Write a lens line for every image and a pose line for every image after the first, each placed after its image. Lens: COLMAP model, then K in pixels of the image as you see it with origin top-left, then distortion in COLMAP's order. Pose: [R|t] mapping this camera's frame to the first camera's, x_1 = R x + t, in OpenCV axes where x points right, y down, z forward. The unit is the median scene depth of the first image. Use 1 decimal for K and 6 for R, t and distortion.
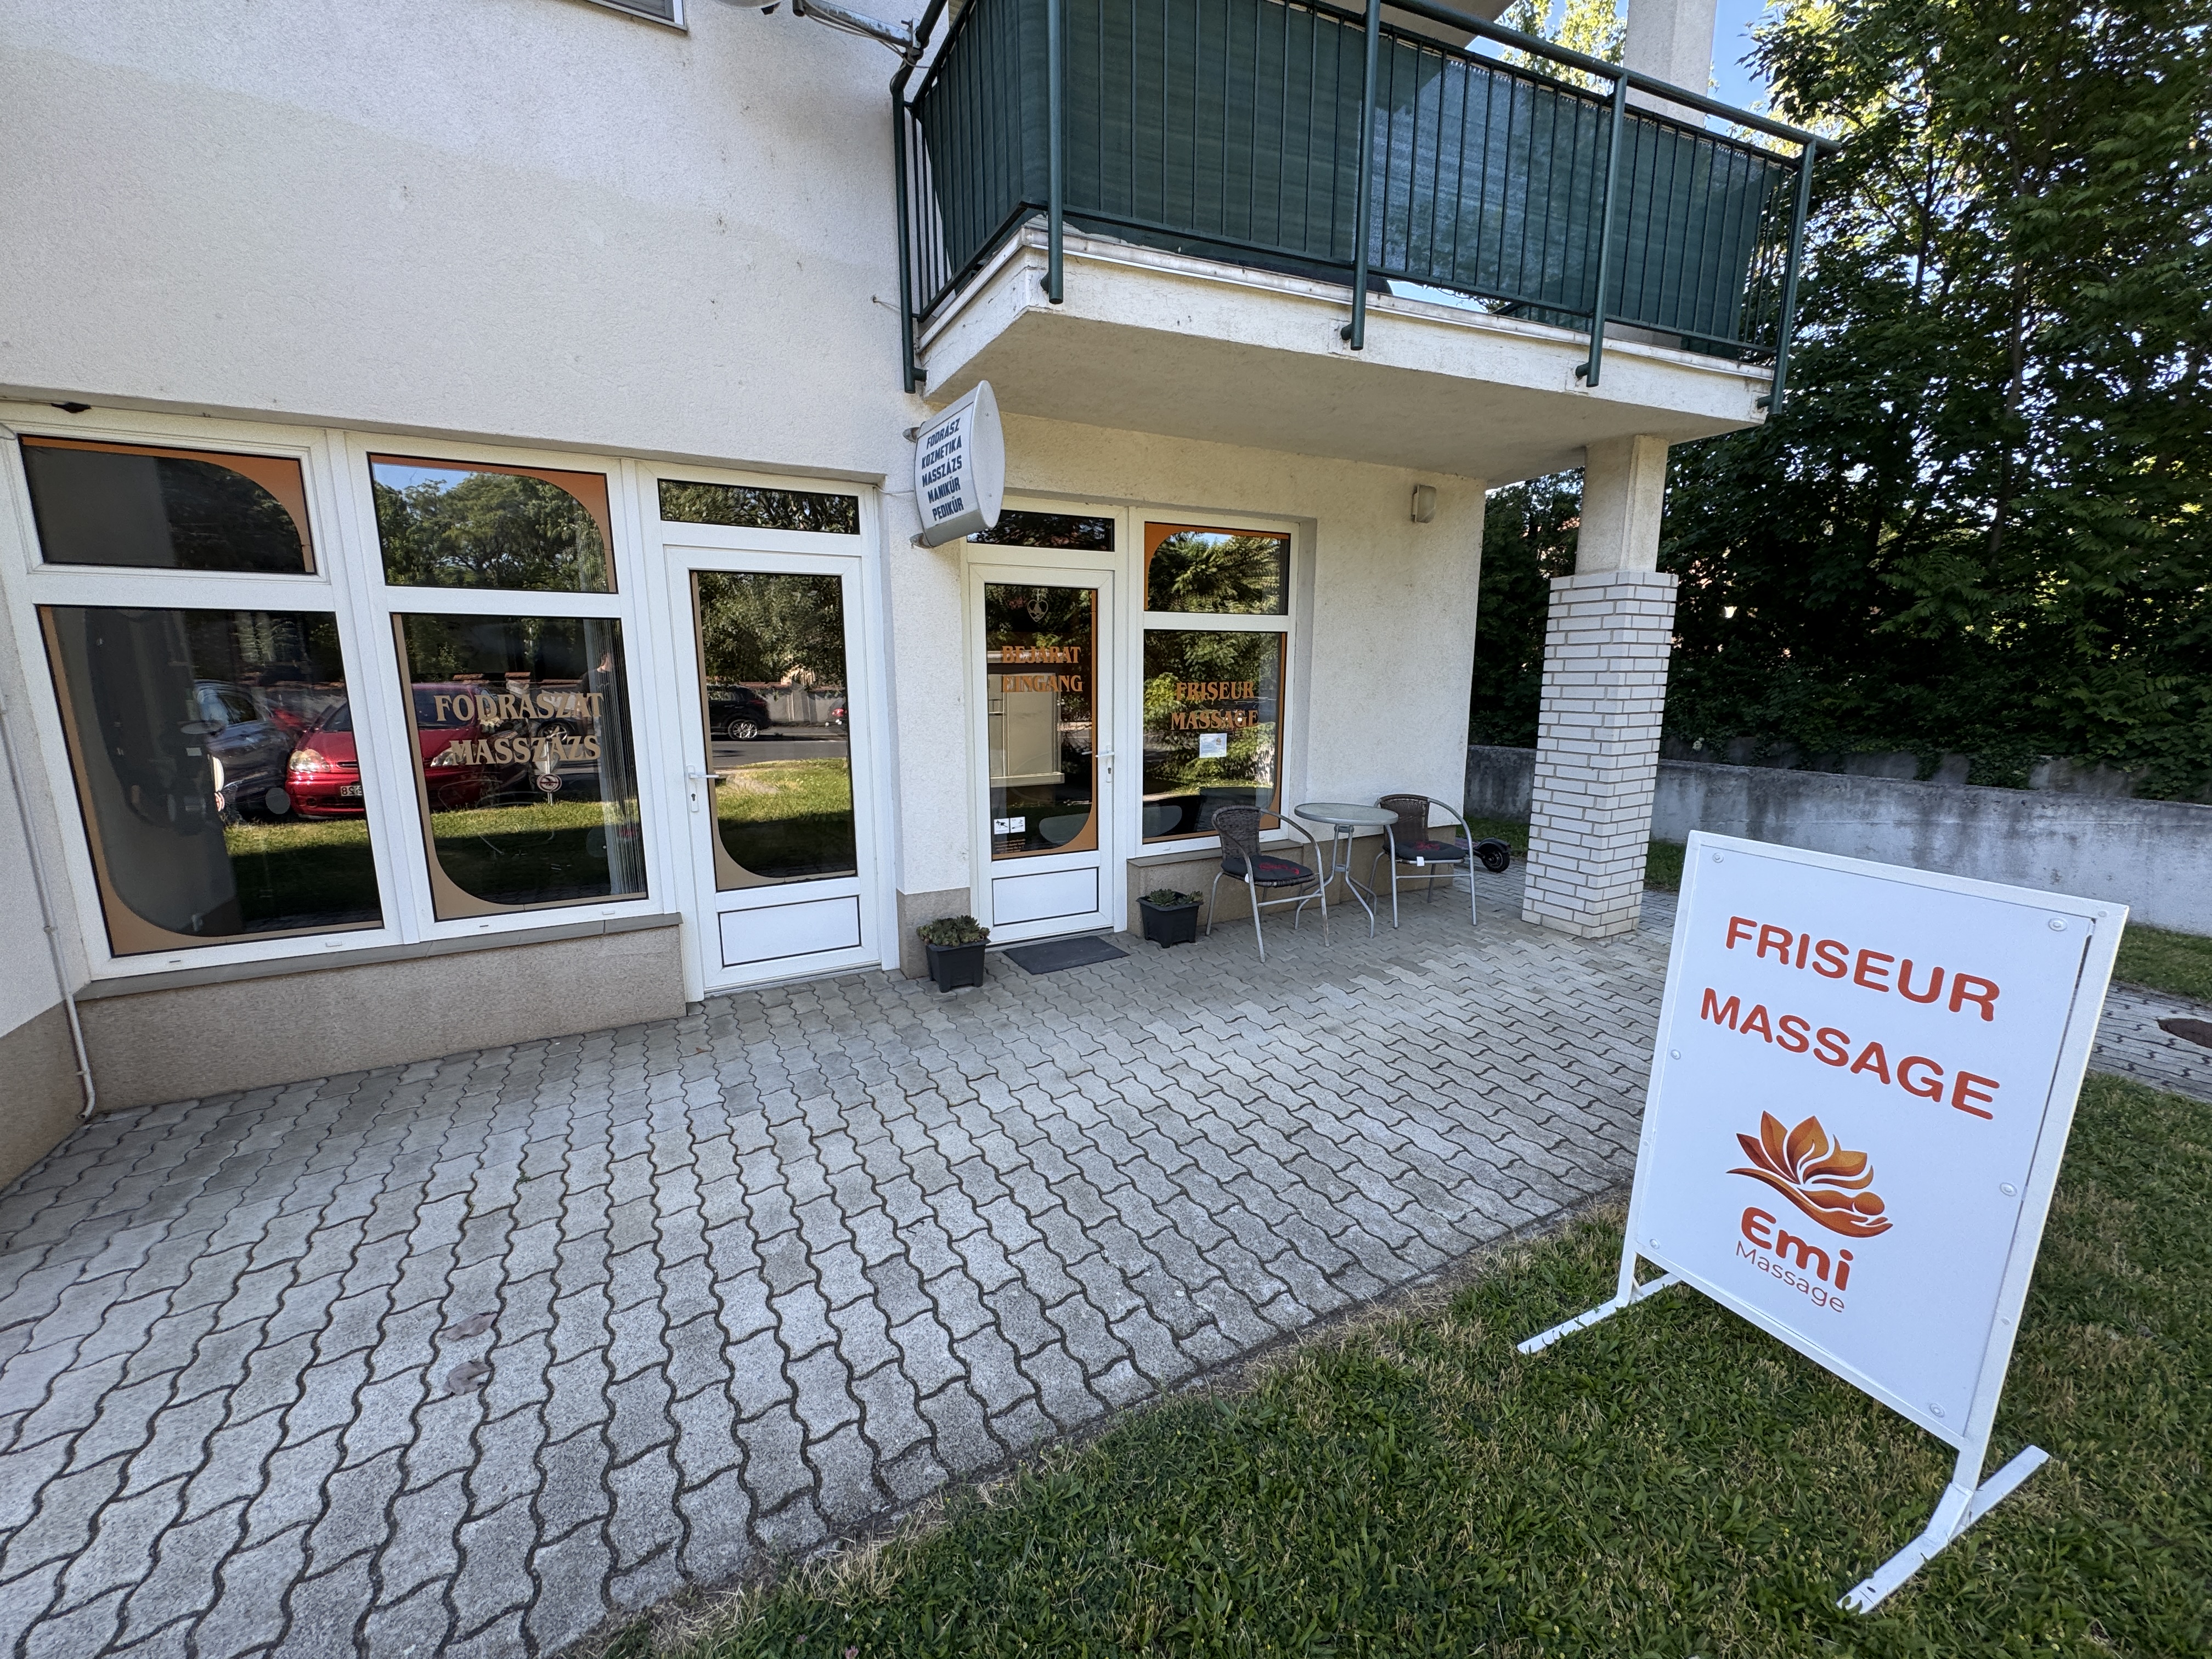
lens RADIAL K [[880.0, 0, 1104.0], [0, 880.0, 825.3], [0, 0, 1]] dist [-0.001908, -0.000262]
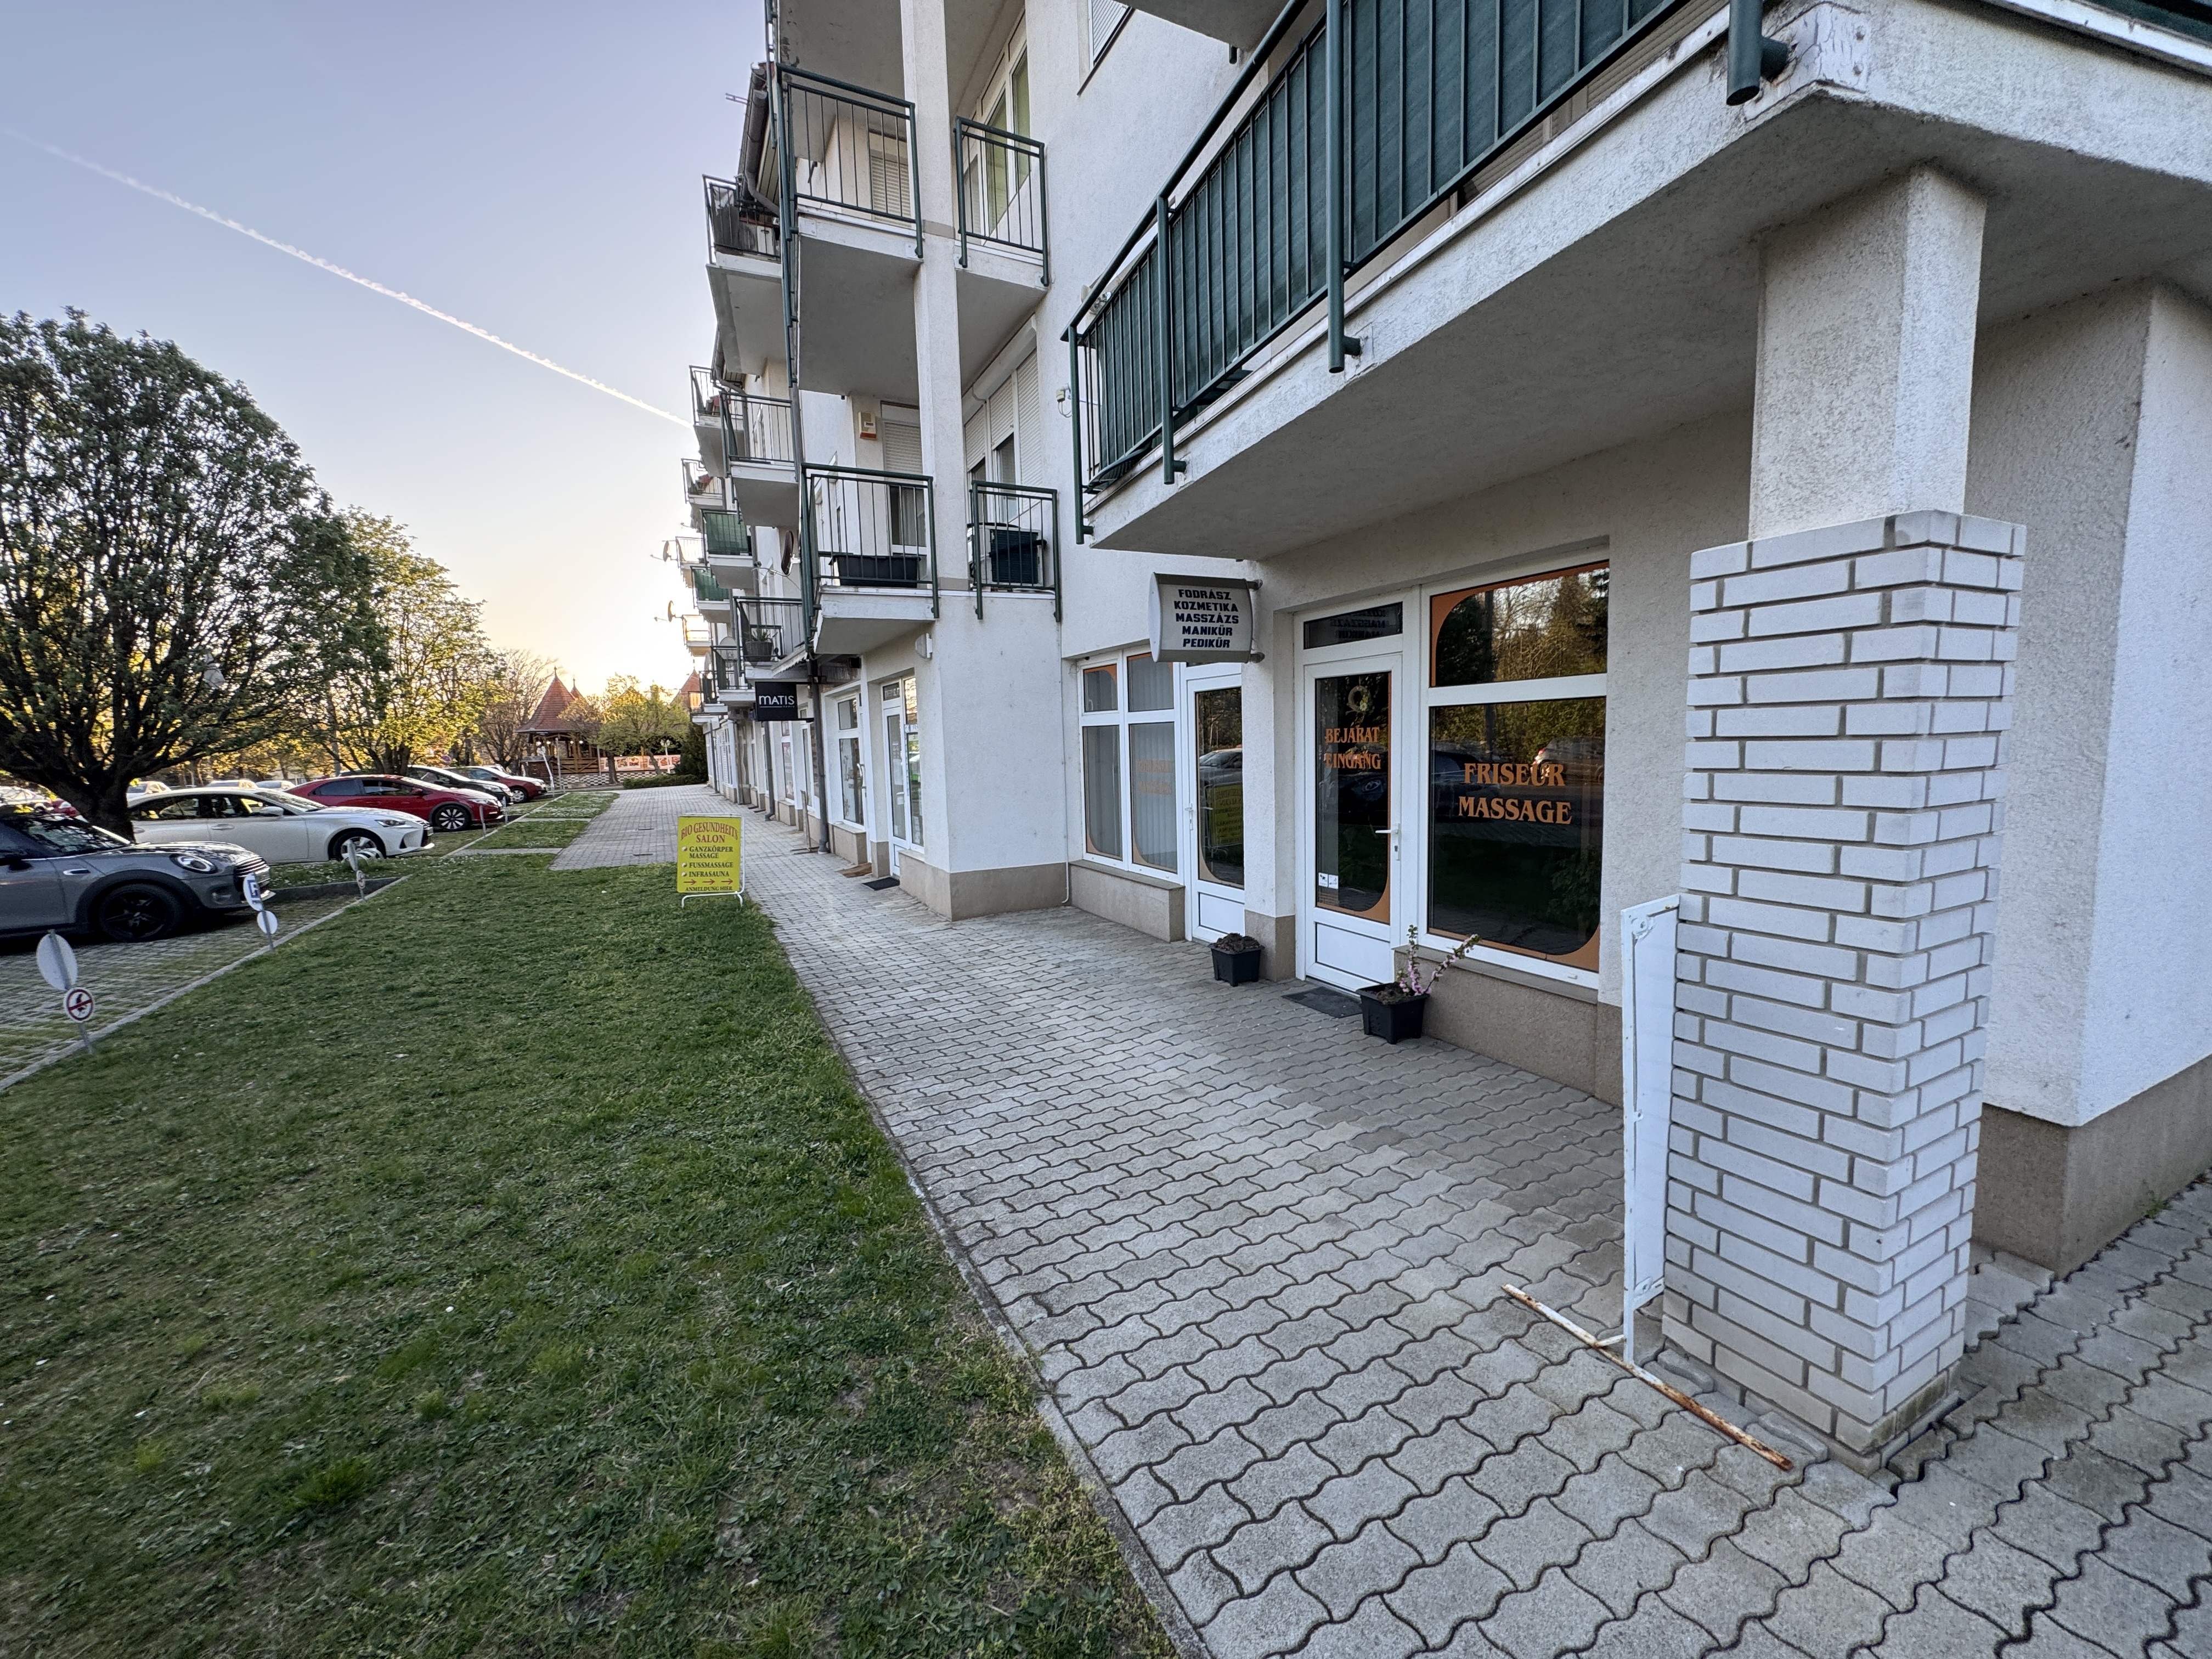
lens RADIAL K [[880.0, 0, 1104.0], [0, 880.0, 825.3], [0, 0, 1]] dist [-0.001908, -0.000262]
pose [[-0.027955, 0.097546, -0.994838, 1.341519], [-0.153083, 0.983070, 0.100693, -0.183798], [0.987818, 0.155107, -0.012550, 0.908487]]
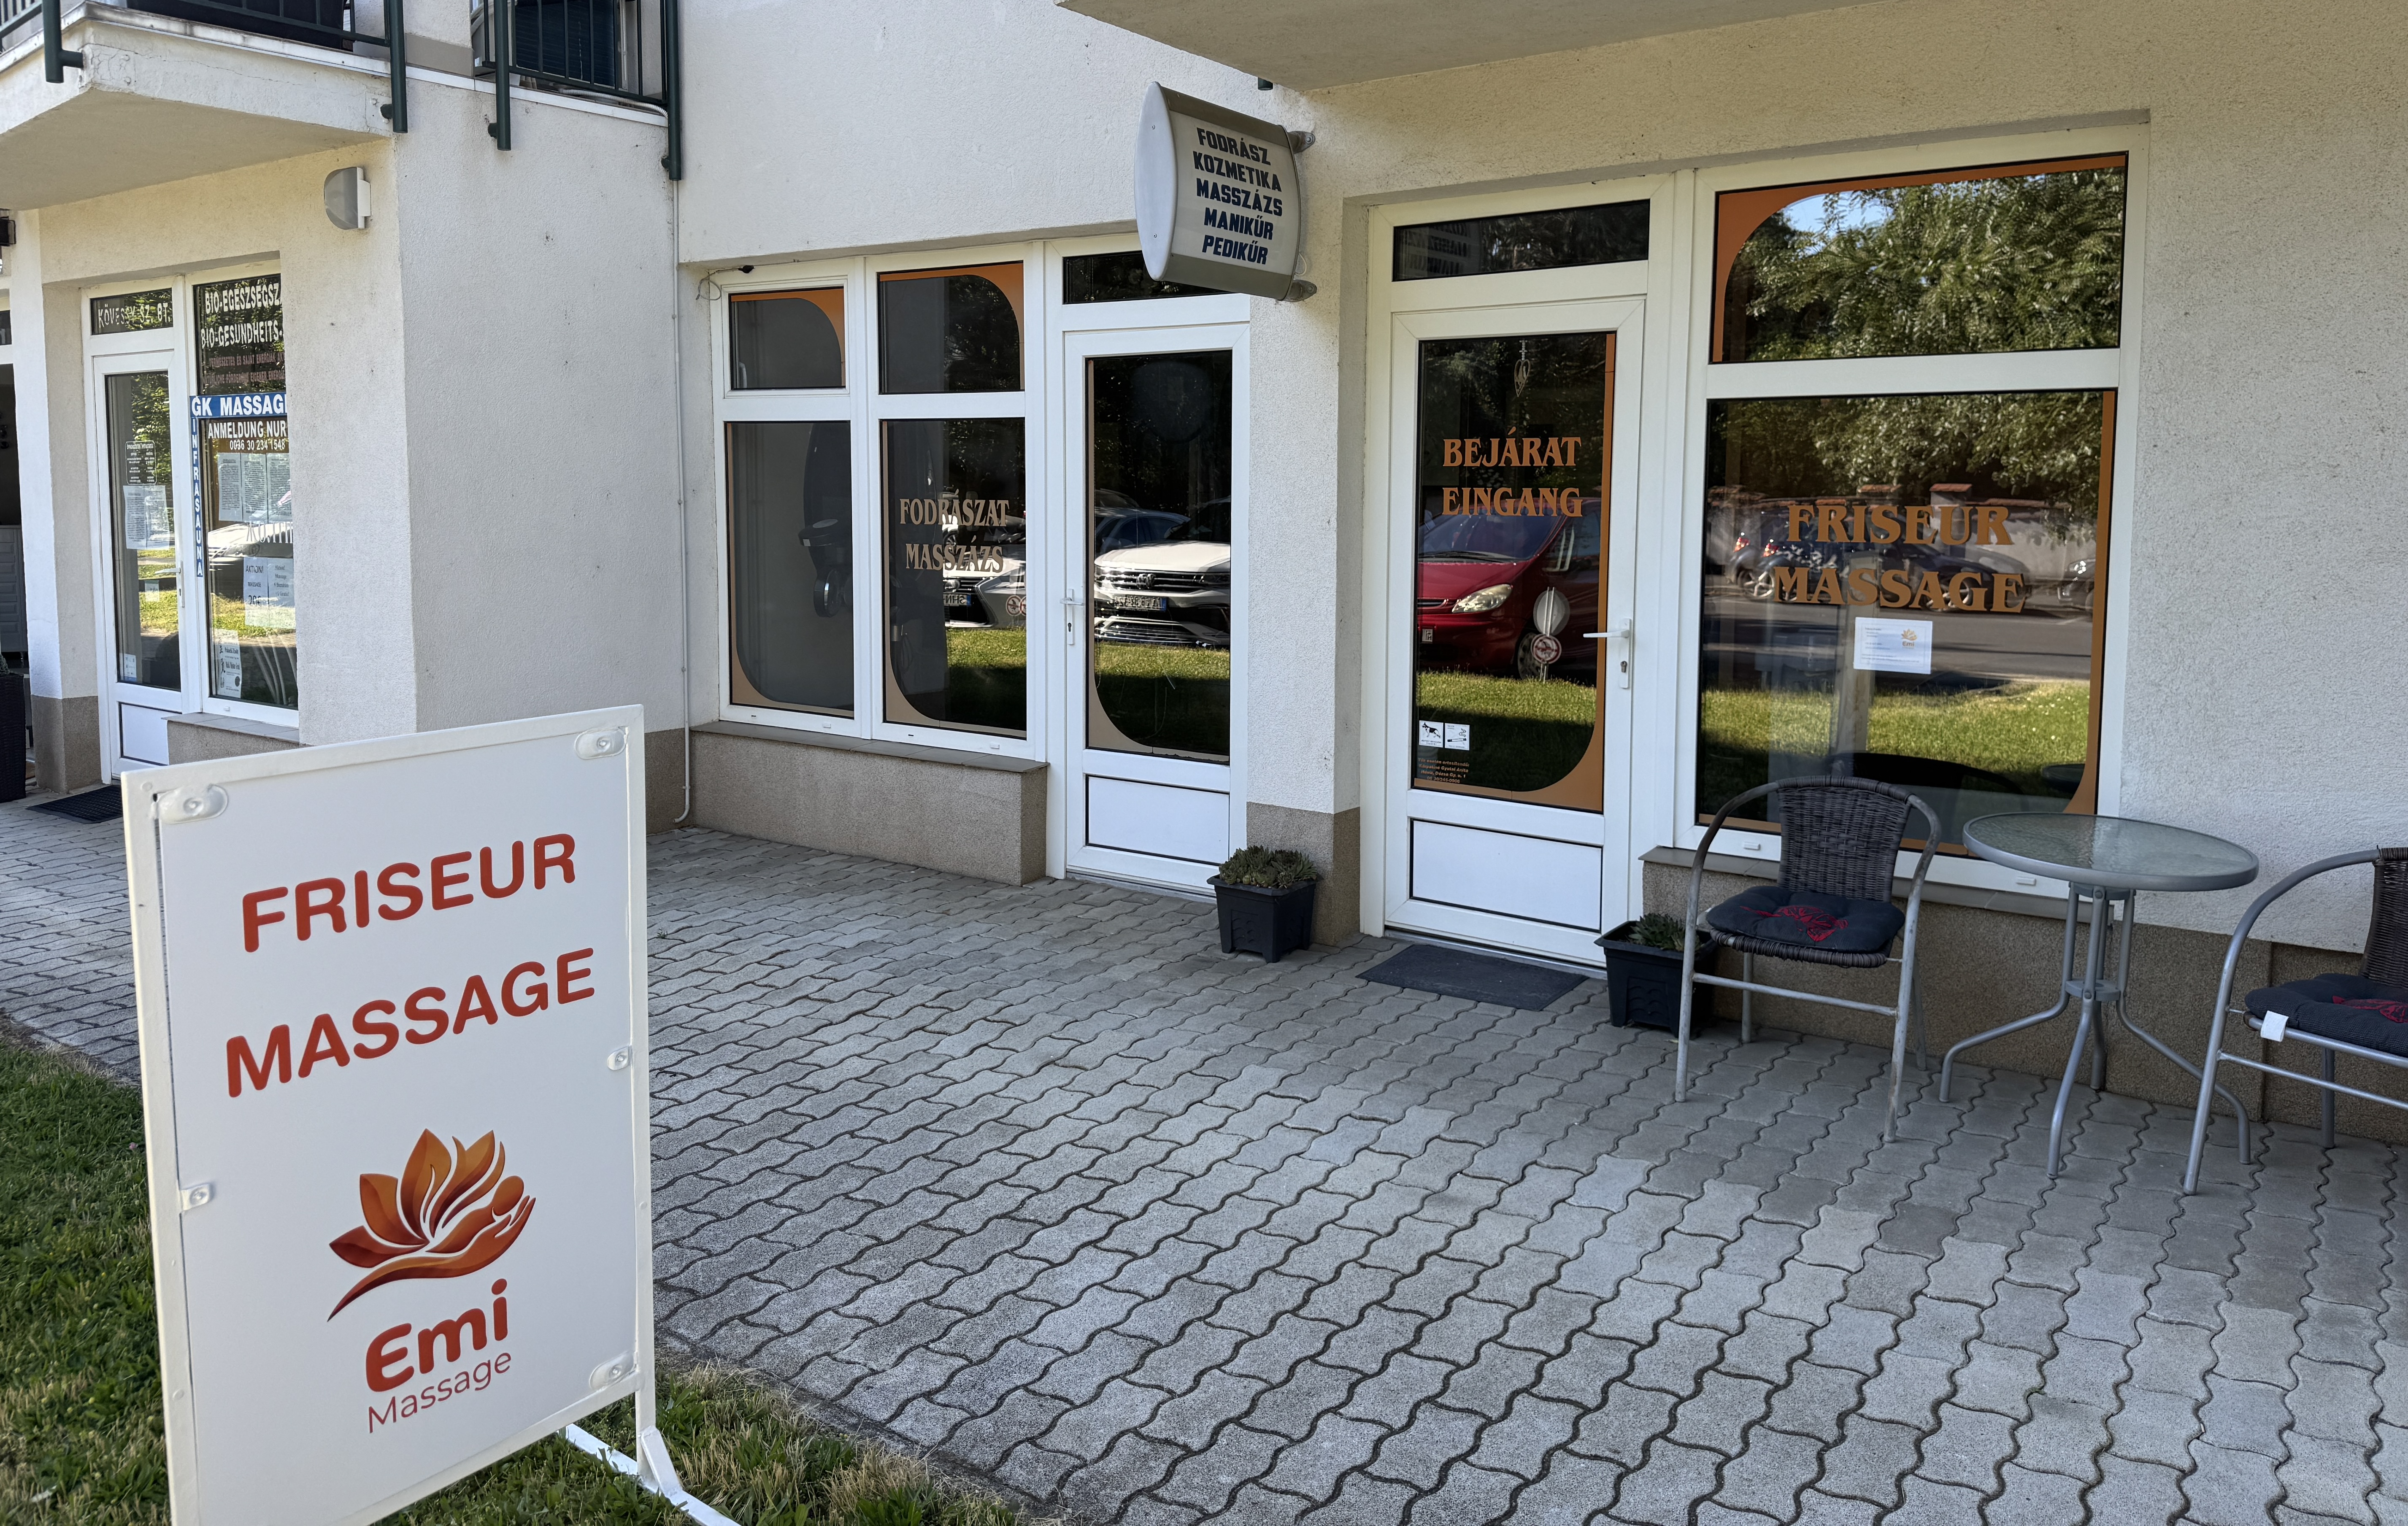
lens RADIAL K [[1667.2, 0, 1215.3], [0, 1667.2, 609.2], [0, 0, 1]] dist [0.165627, -0.308082]
pose [[0.445444, 0.069590, -0.892601, 1.061195], [-0.167277, 0.985888, -0.006615, -0.064975], [0.879545, 0.152258, 0.450798, 0.434032]]
